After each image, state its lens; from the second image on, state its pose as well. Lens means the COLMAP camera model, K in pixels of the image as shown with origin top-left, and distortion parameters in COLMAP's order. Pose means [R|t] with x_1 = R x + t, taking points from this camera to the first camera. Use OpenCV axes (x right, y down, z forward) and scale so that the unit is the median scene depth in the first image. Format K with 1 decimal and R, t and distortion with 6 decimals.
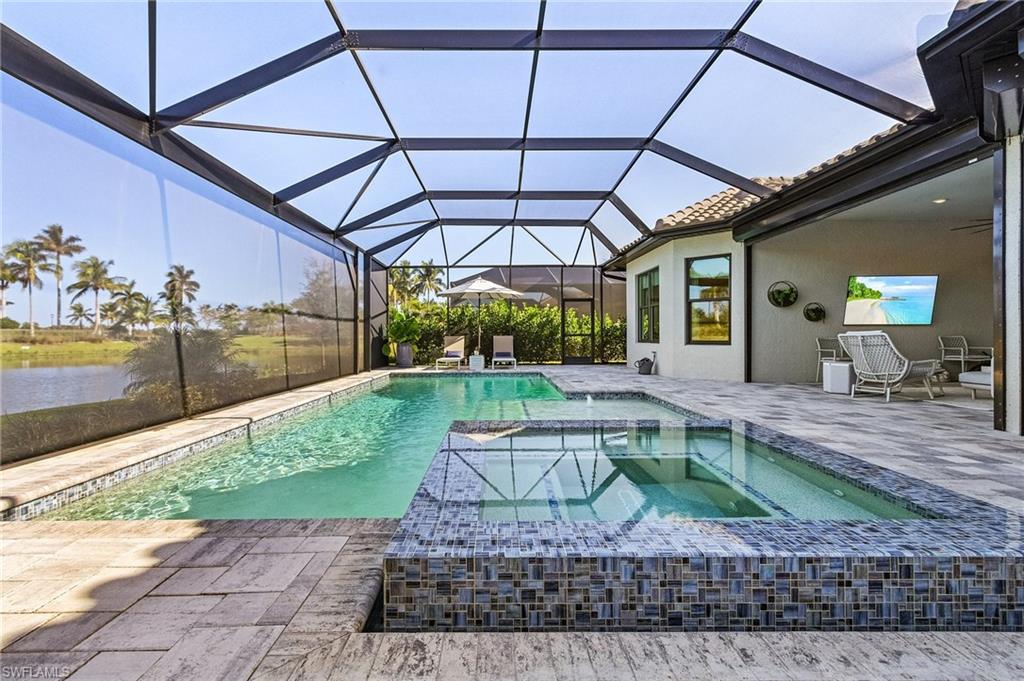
lens RADIAL K [[479.2, 0, 506.8], [0, 479.2, 335.9], [0, 0, 1]] dist [0.003306, 0.000202]
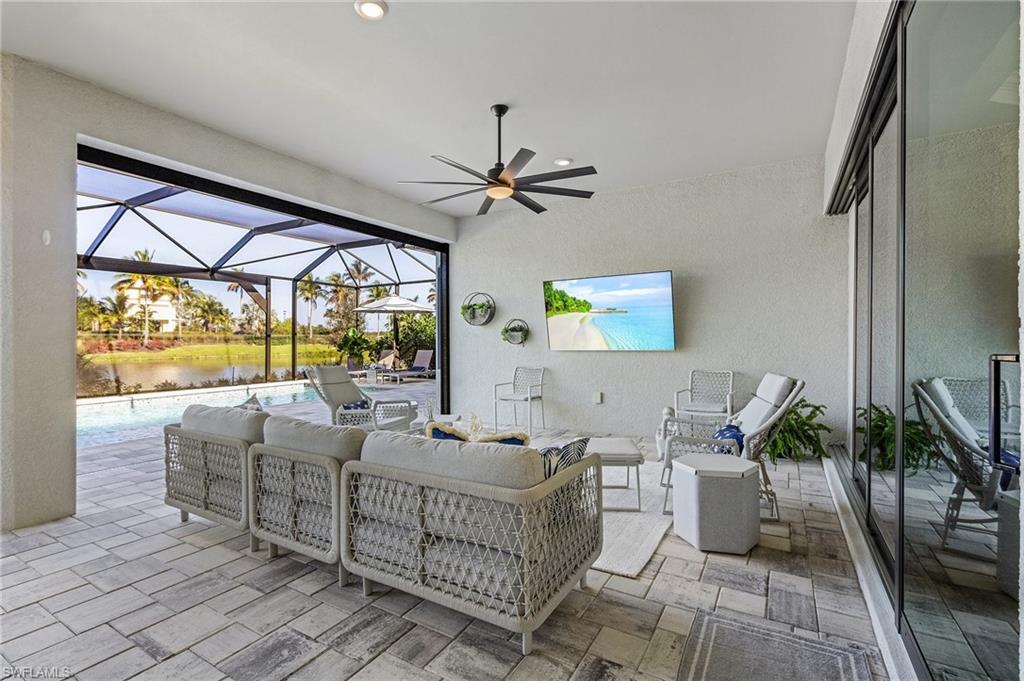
lens RADIAL K [[479.2, 0, 506.5], [0, 479.2, 342.0], [0, 0, 1]] dist [0.003306, 0.000202]
pose [[0.848033, 0.005417, -0.529916, 0.951602], [-0.000933, 0.999961, 0.008729, -0.037062], [0.529943, -0.006908, 0.848005, 0.332600]]
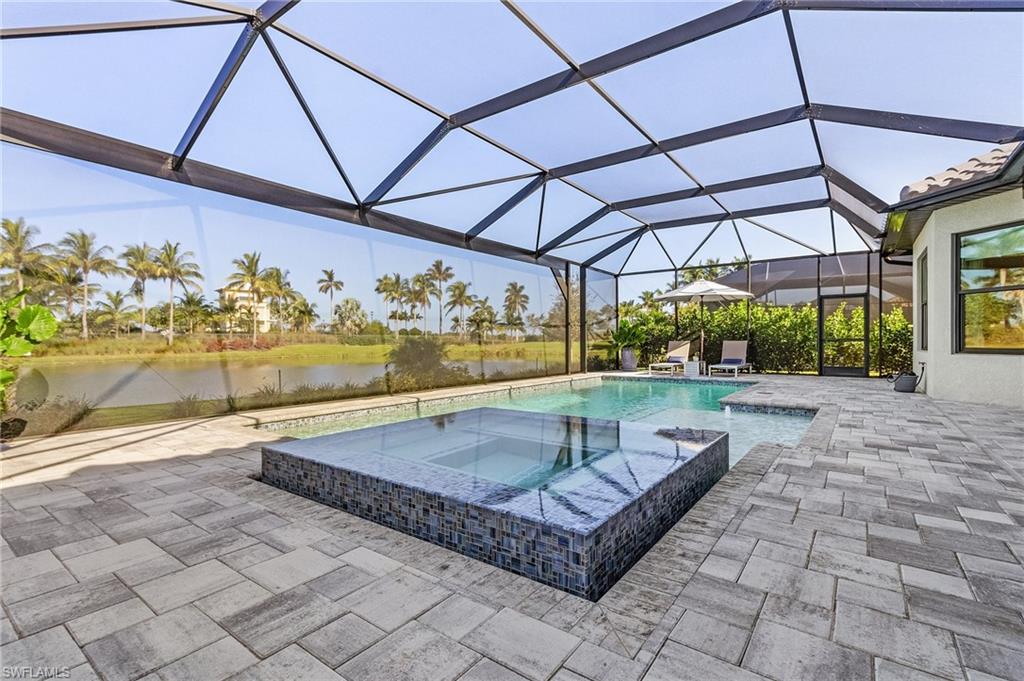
lens RADIAL K [[479.2, 0, 485.2], [0, 479.2, 345.6], [0, 0, 1]] dist [0.003306, 0.000202]
pose [[0.787471, 0.006887, -0.616314, 0.255295], [-0.000161, 0.999940, 0.010968, -0.000895], [0.616352, -0.008537, 0.787424, -0.006377]]
